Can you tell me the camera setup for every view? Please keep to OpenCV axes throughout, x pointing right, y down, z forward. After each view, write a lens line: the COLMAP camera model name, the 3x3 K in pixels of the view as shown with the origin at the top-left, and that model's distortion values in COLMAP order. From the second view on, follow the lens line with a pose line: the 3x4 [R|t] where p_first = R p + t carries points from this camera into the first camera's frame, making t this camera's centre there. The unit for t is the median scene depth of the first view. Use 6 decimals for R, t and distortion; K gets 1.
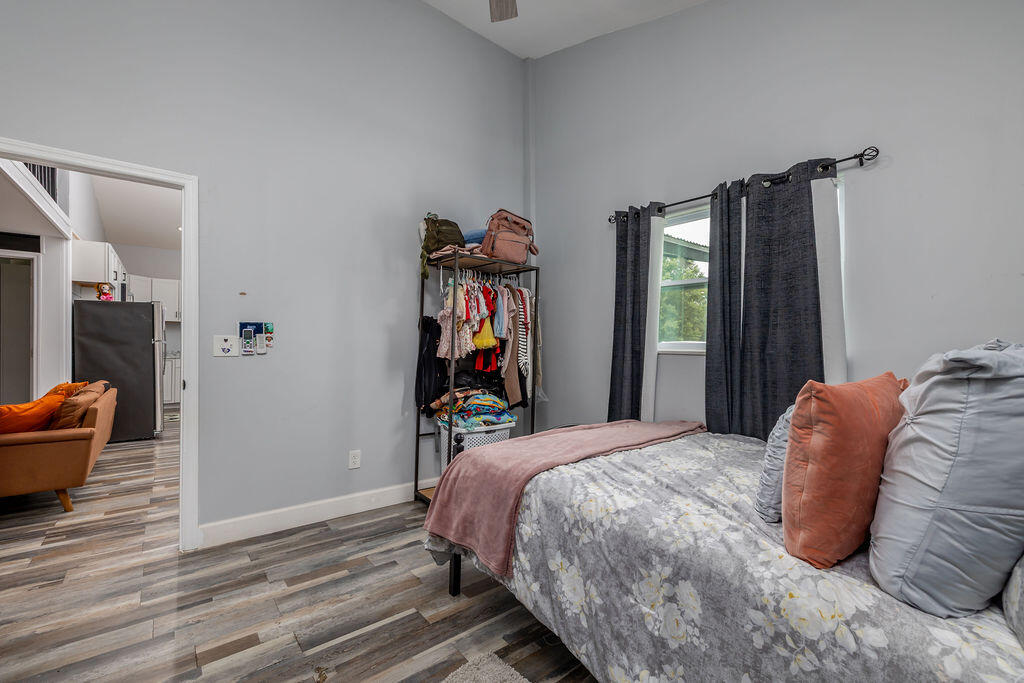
lens RADIAL K [[430.3, 0, 512.0], [0, 430.3, 341.5], [0, 0, 1]] dist [0.000791, 0.000266]
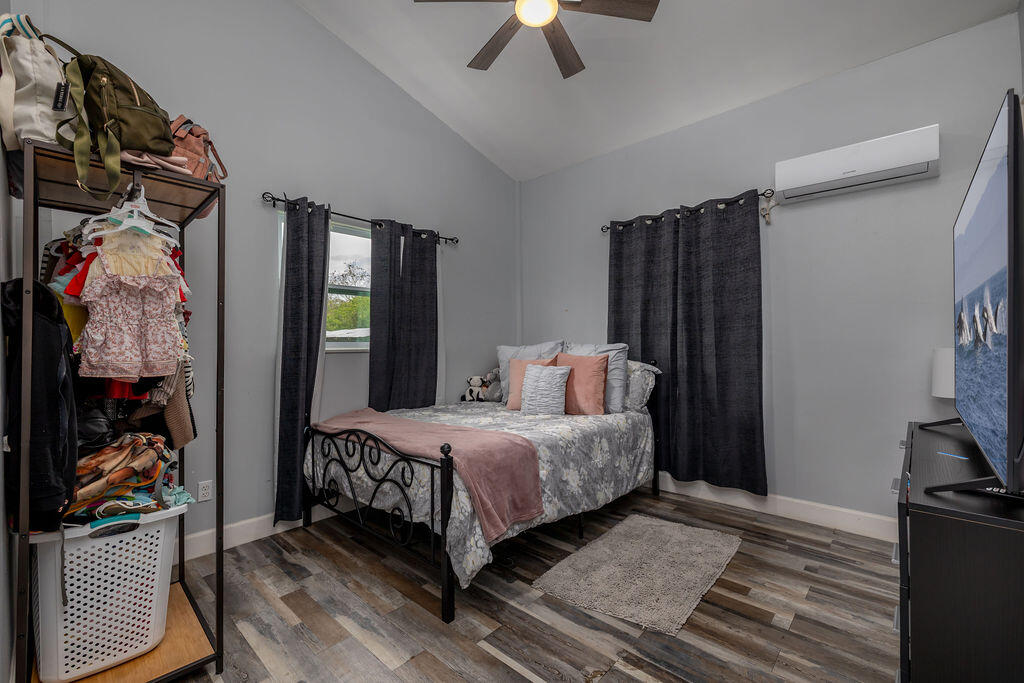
lens RADIAL K [[440.6, 0, 512.0], [0, 440.6, 341.5], [0, 0, 1]] dist [0.003046, 0.000590]
pose [[-0.154243, -0.005071, 0.988020, -1.272001], [-0.002420, 0.999986, 0.004755, -0.007361], [-0.988030, -0.001658, -0.154253, 1.203006]]
